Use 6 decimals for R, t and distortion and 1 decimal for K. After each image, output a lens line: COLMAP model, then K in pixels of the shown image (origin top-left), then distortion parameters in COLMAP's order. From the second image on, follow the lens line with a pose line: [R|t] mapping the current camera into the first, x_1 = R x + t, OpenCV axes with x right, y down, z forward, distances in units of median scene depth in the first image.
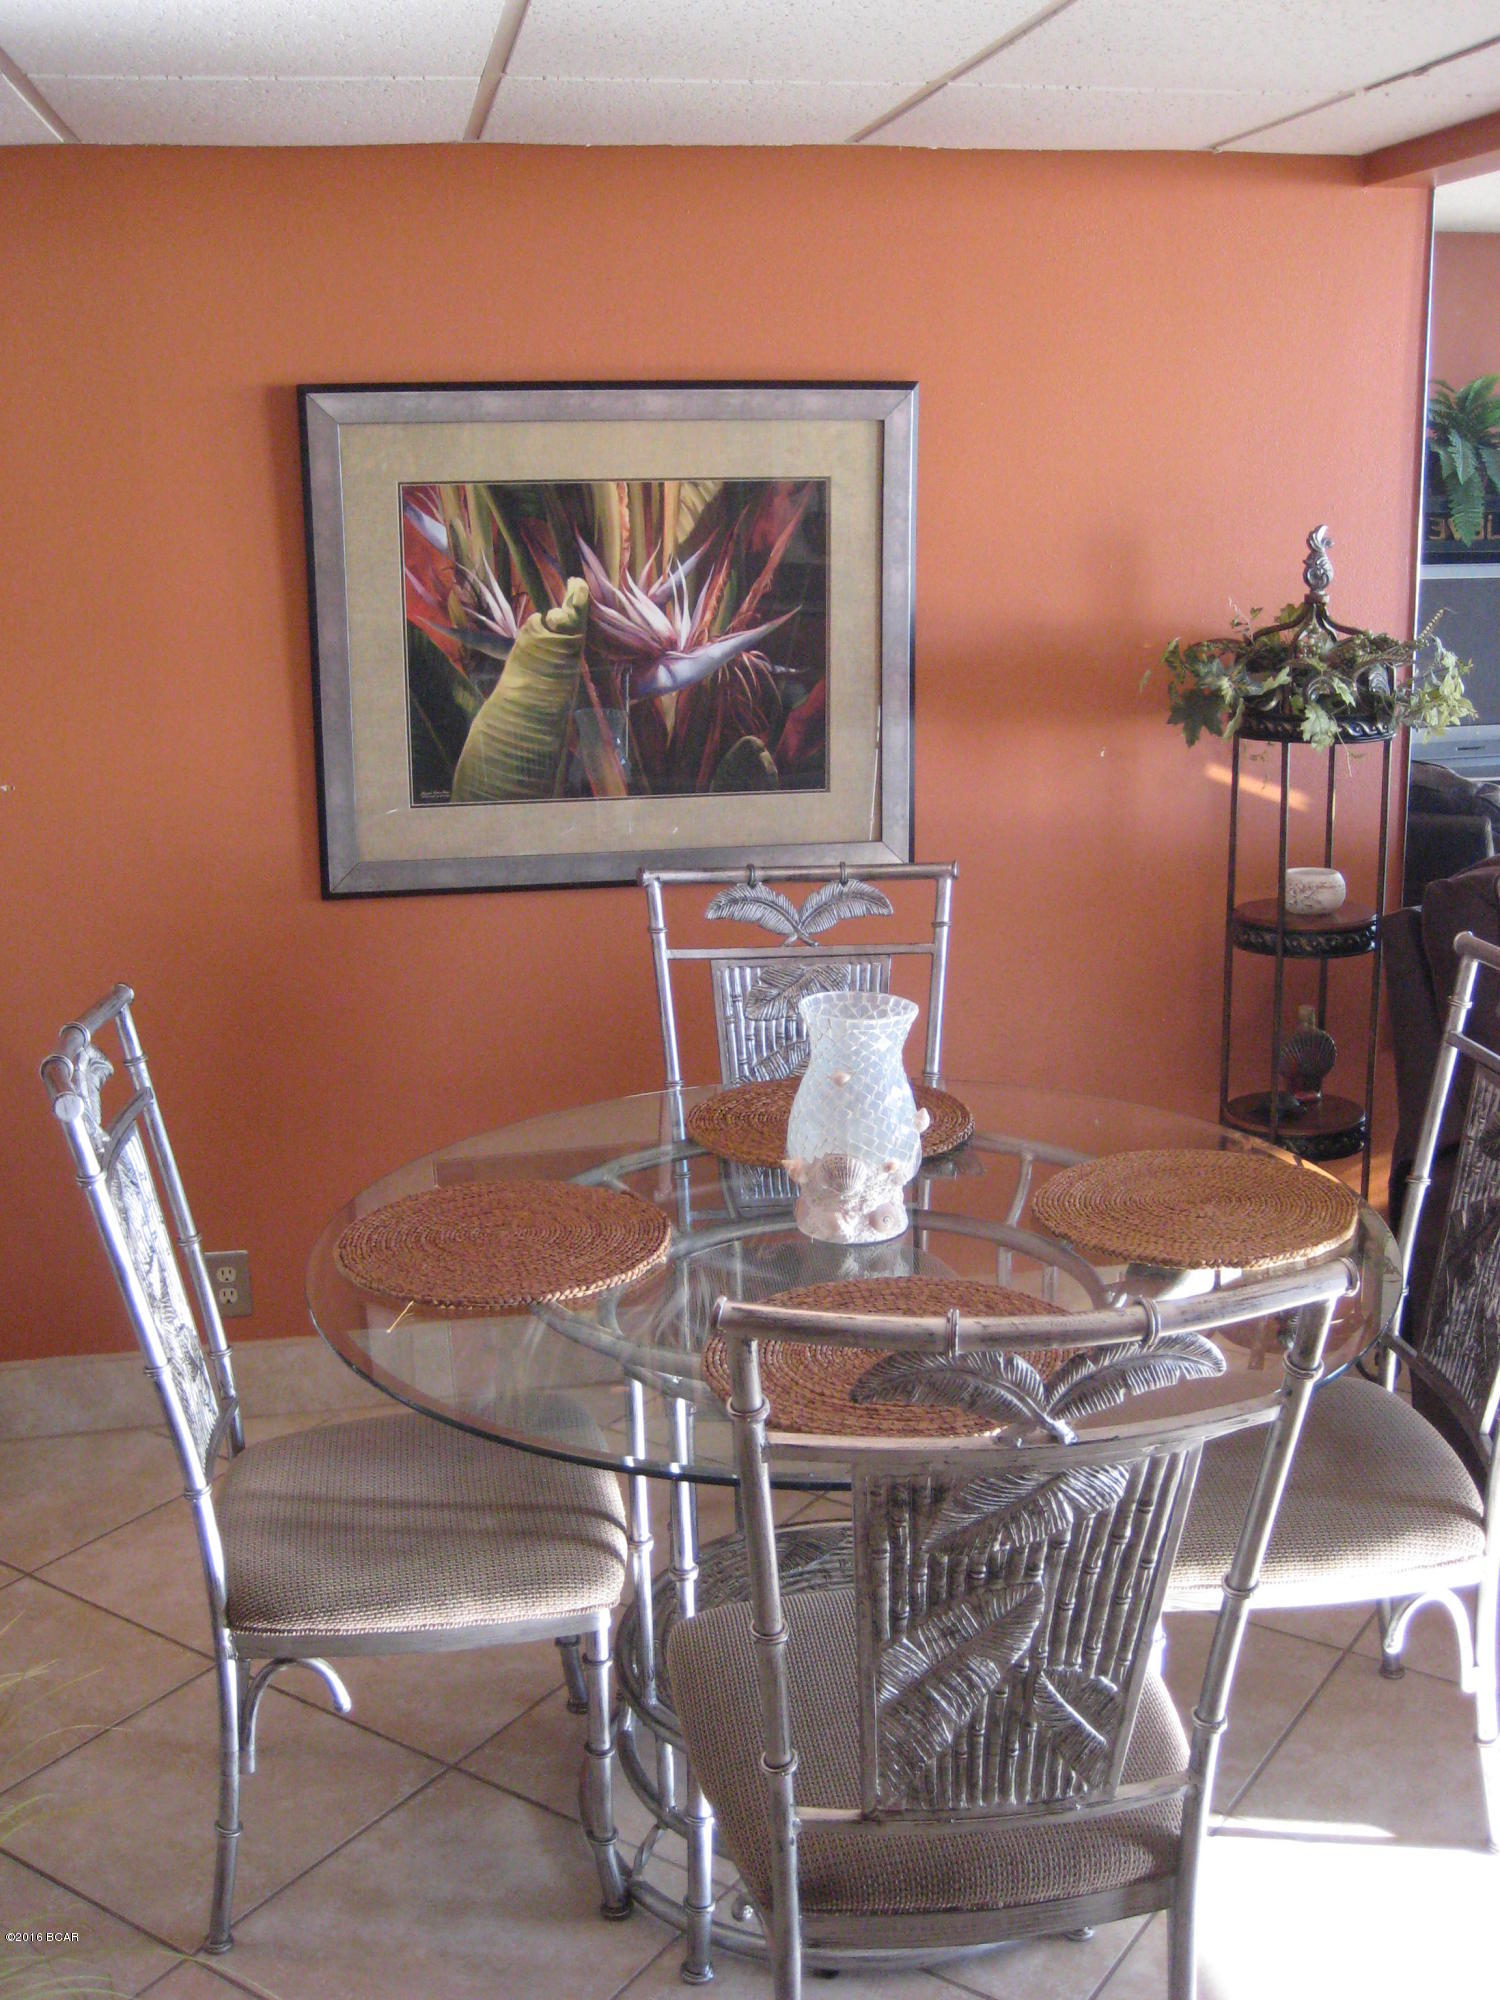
lens RADIAL K [[2127.7, 0, 757.8], [0, 2127.7, 998.5], [0, 0, 1]] dist [-0.084169, 0.000000]
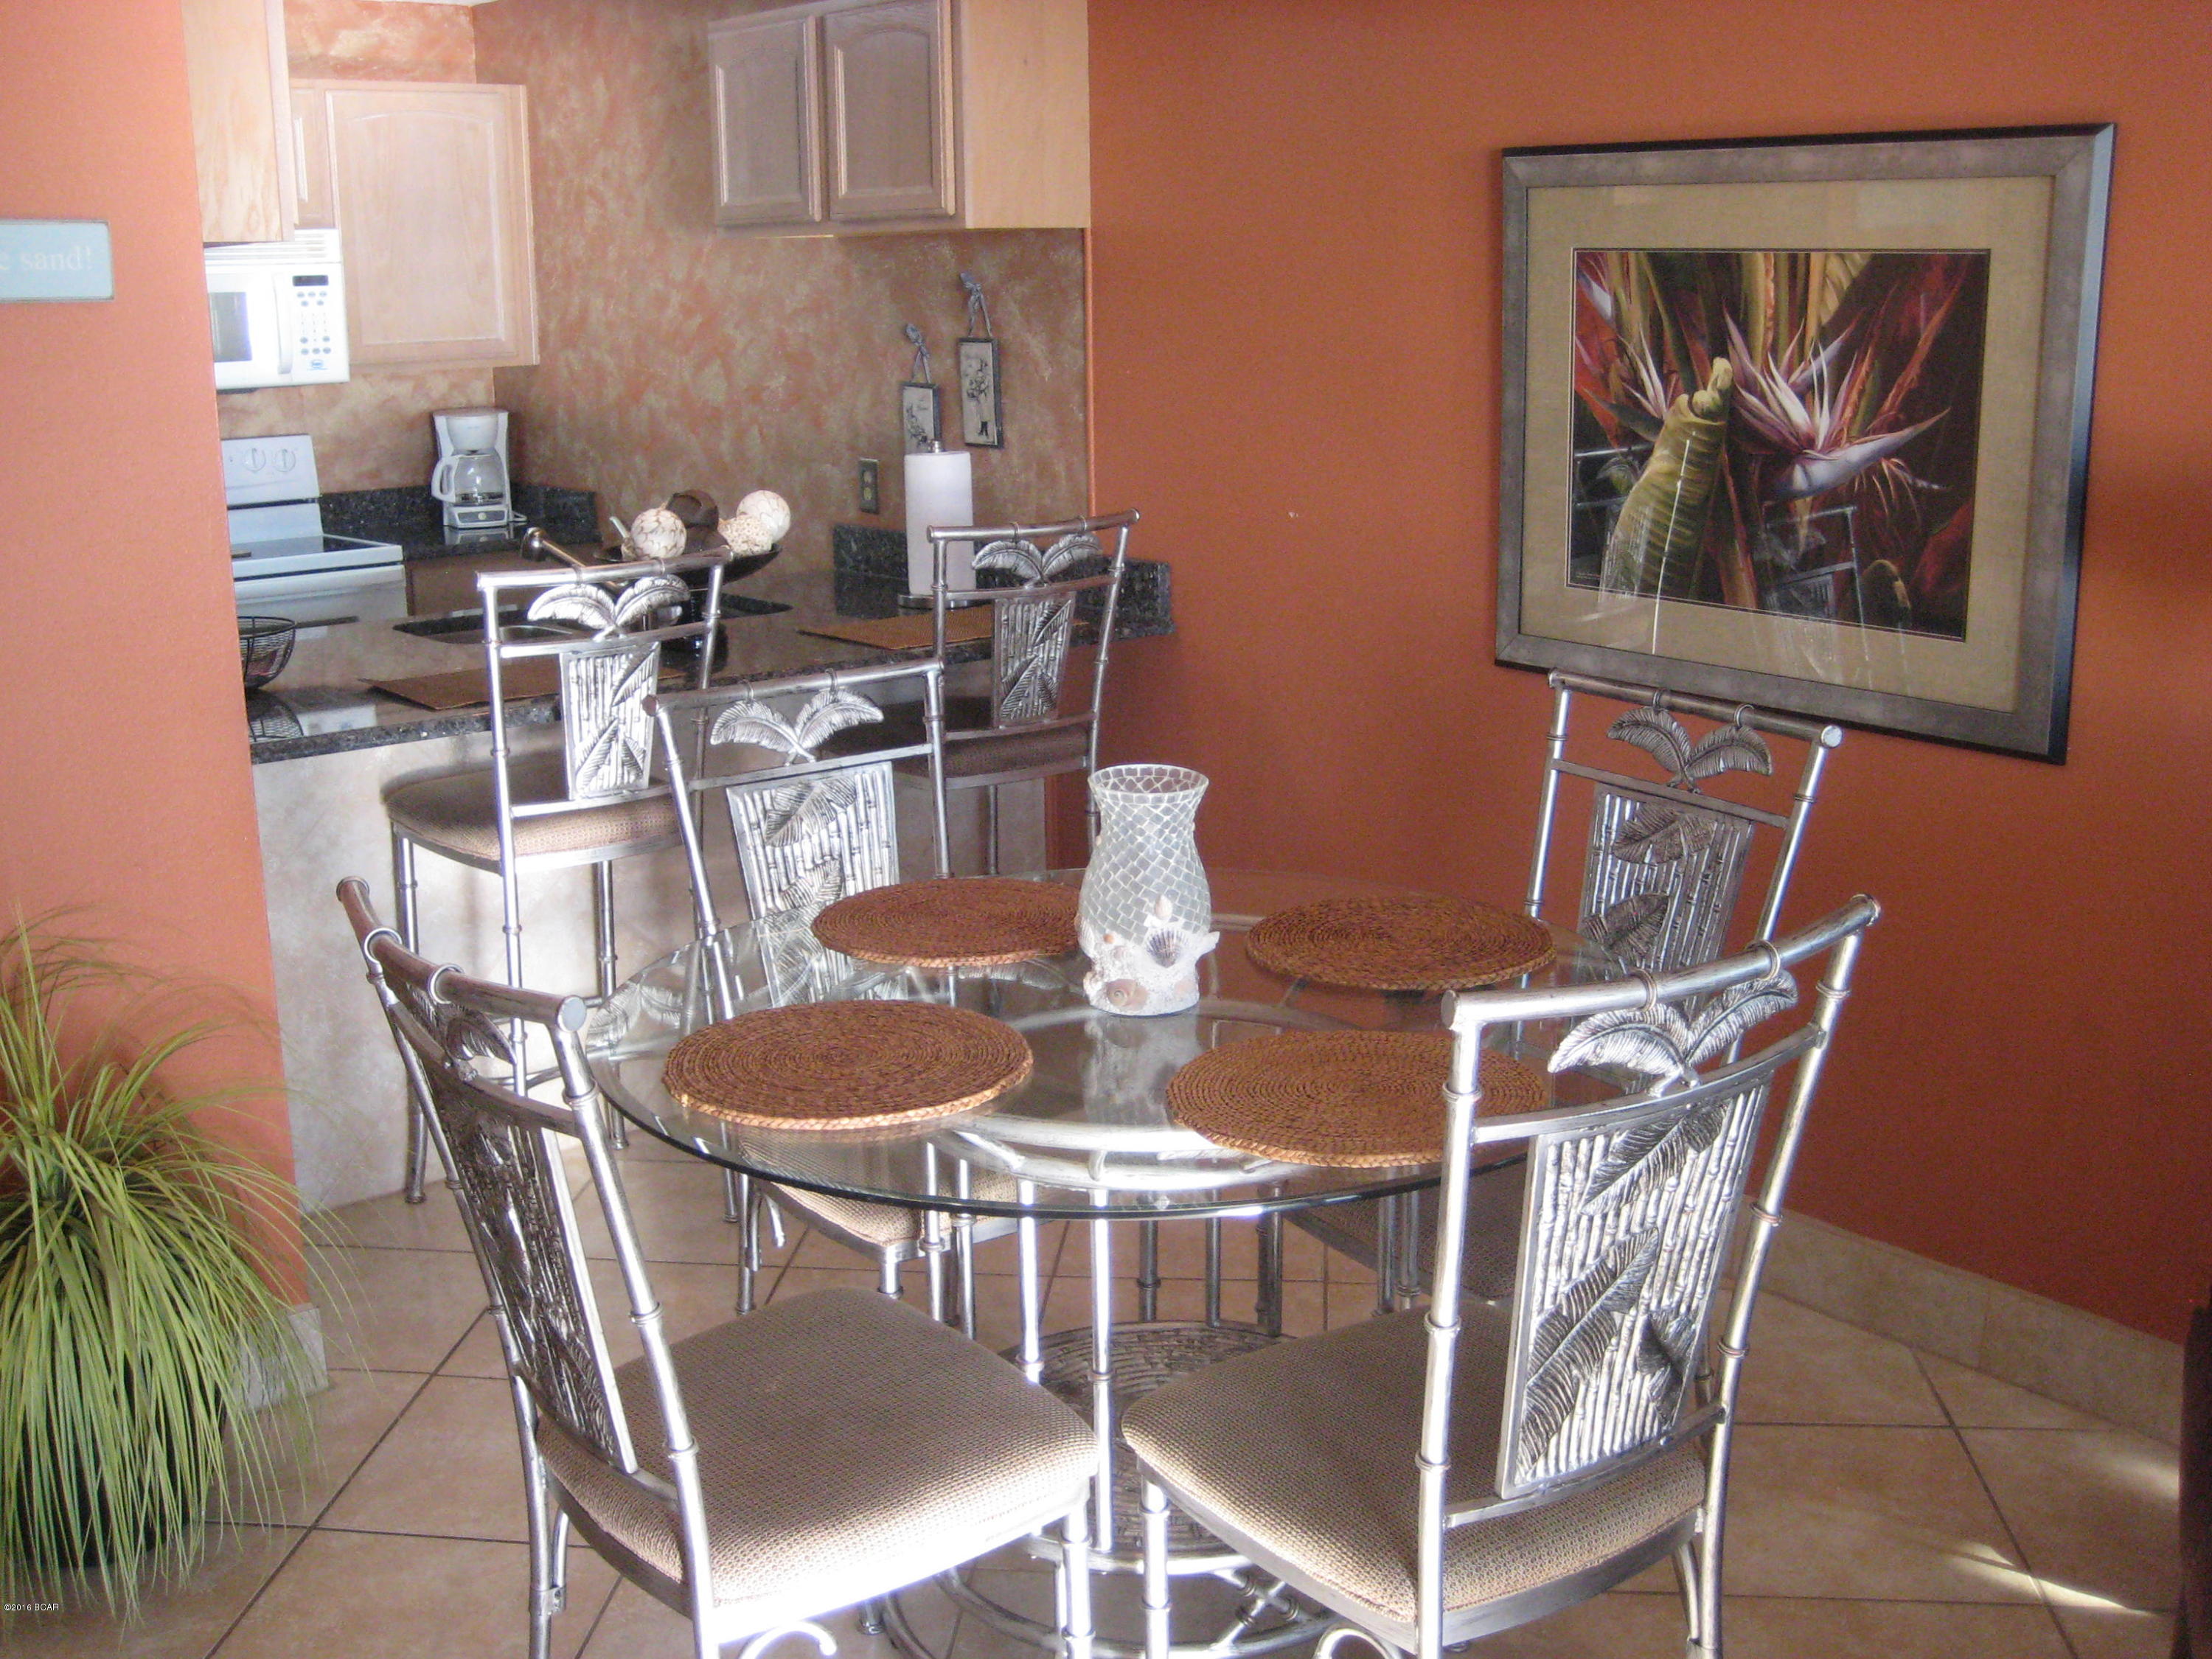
lens RADIAL K [[2353.3, 0, 1045.7], [0, 2353.3, 872.0], [0, 0, 1]] dist [-0.084169, 0.000000]
pose [[0.454146, 0.233672, -0.859738, 0.684173], [-0.207846, 0.966153, 0.152803, -0.078639], [0.866344, 0.109298, 0.487342, 0.292271]]
